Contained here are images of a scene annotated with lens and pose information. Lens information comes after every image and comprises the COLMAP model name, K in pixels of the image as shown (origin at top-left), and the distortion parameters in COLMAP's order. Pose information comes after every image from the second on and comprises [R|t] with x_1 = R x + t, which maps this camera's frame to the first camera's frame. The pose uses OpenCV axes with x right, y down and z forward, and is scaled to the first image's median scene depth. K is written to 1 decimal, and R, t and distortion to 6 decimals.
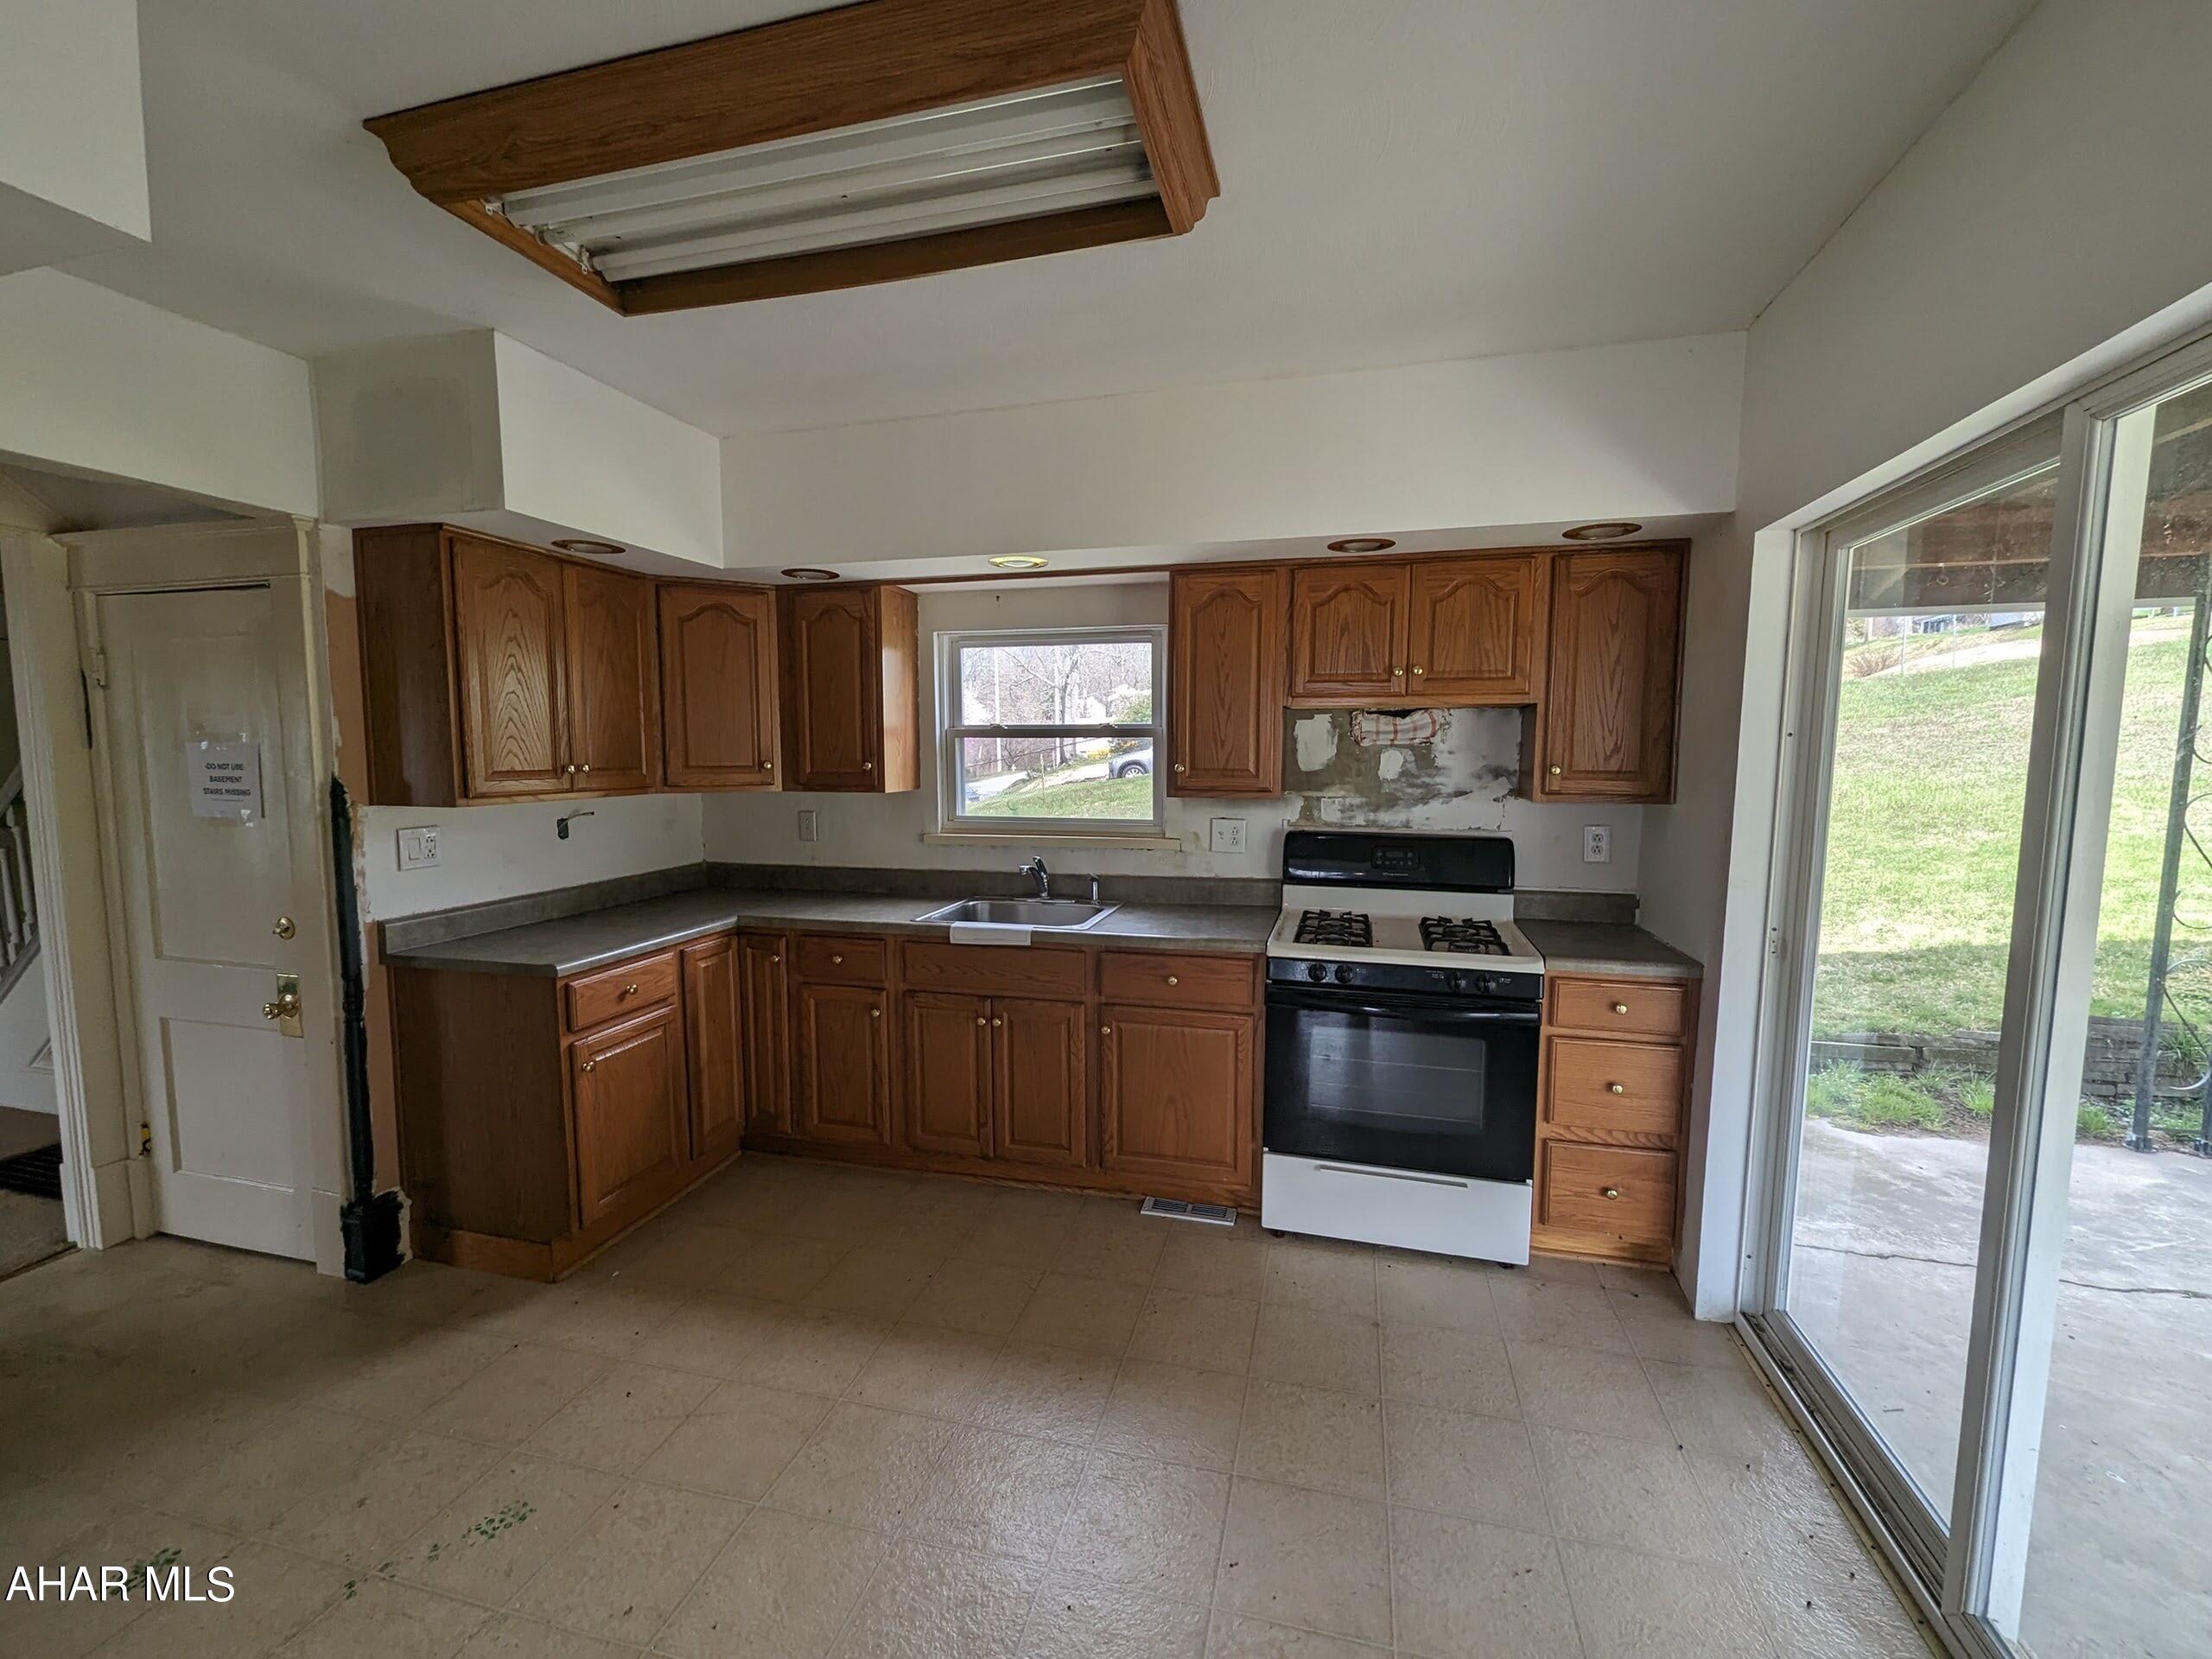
lens RADIAL K [[913.5, 0, 1105.0], [0, 913.5, 834.5], [0, 0, 1]] dist [0.003449, -0.000642]
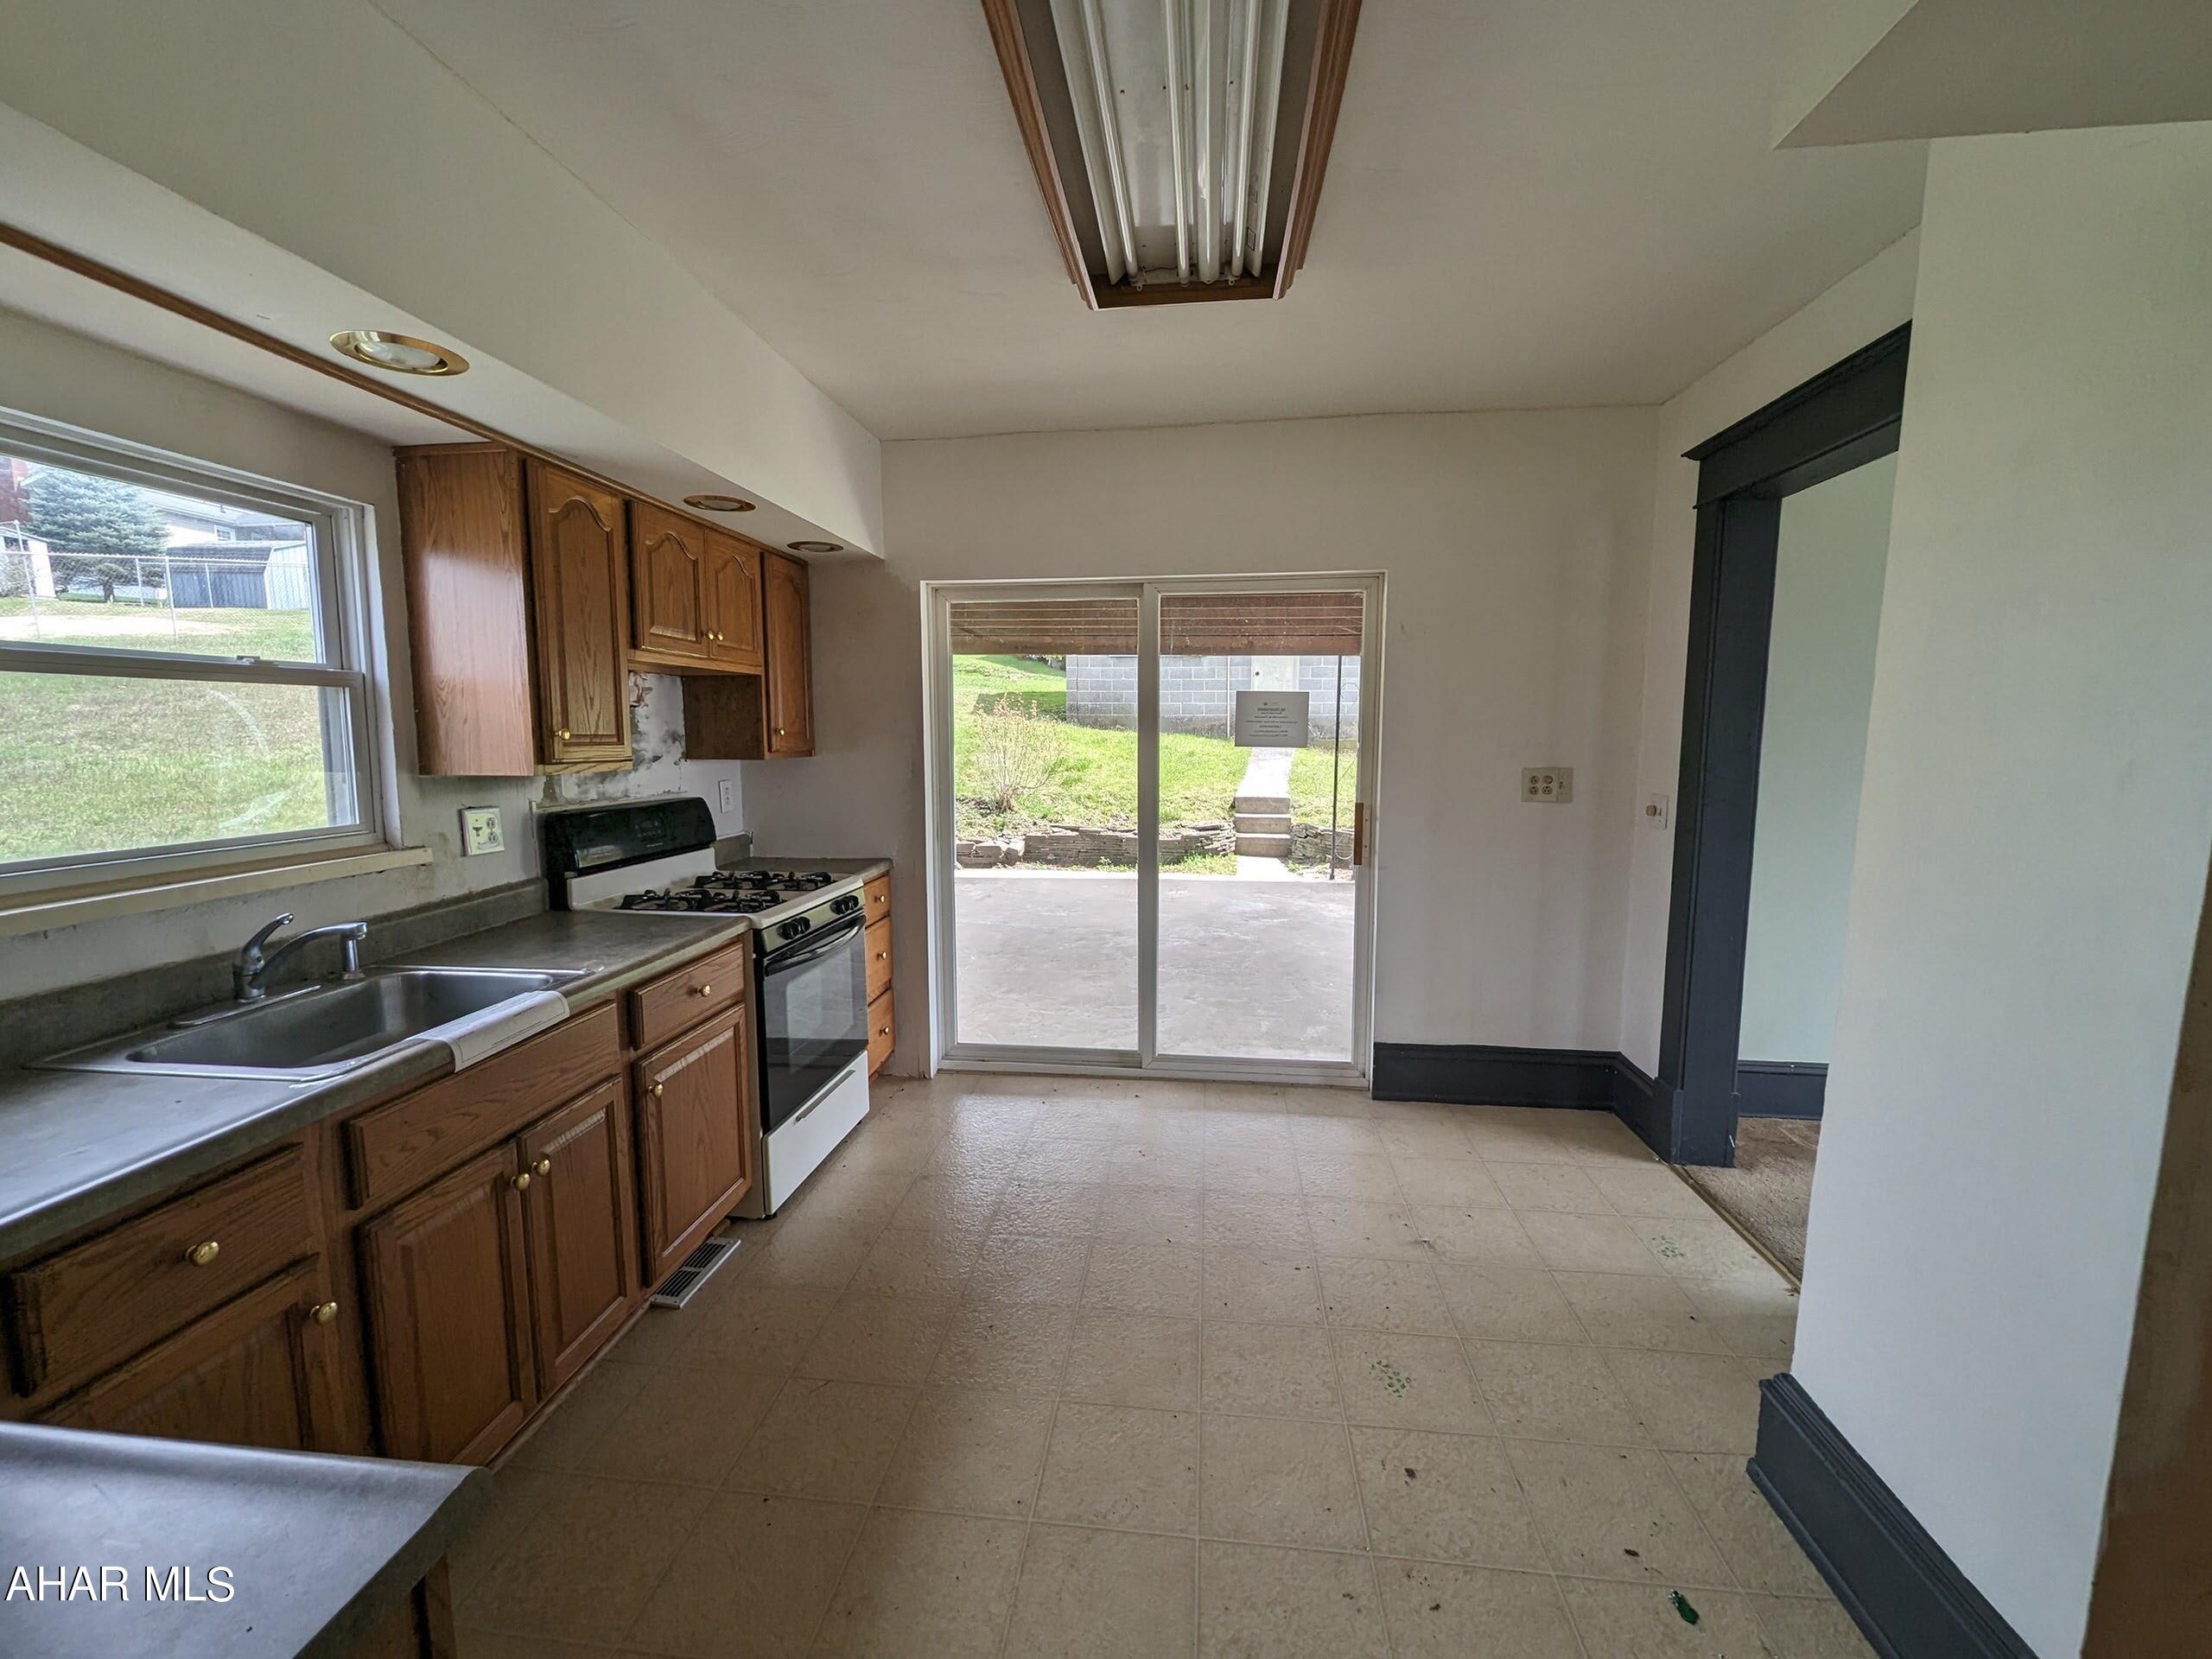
lens RADIAL K [[913.5, 0, 1105.6], [0, 913.5, 830.0], [0, 0, 1]] dist [0.003449, -0.000642]
pose [[-0.153794, -0.108800, 0.982095, -0.692077], [0.090145, 0.988230, 0.123596, -0.047395], [-0.983982, 0.107539, -0.142176, 0.672322]]
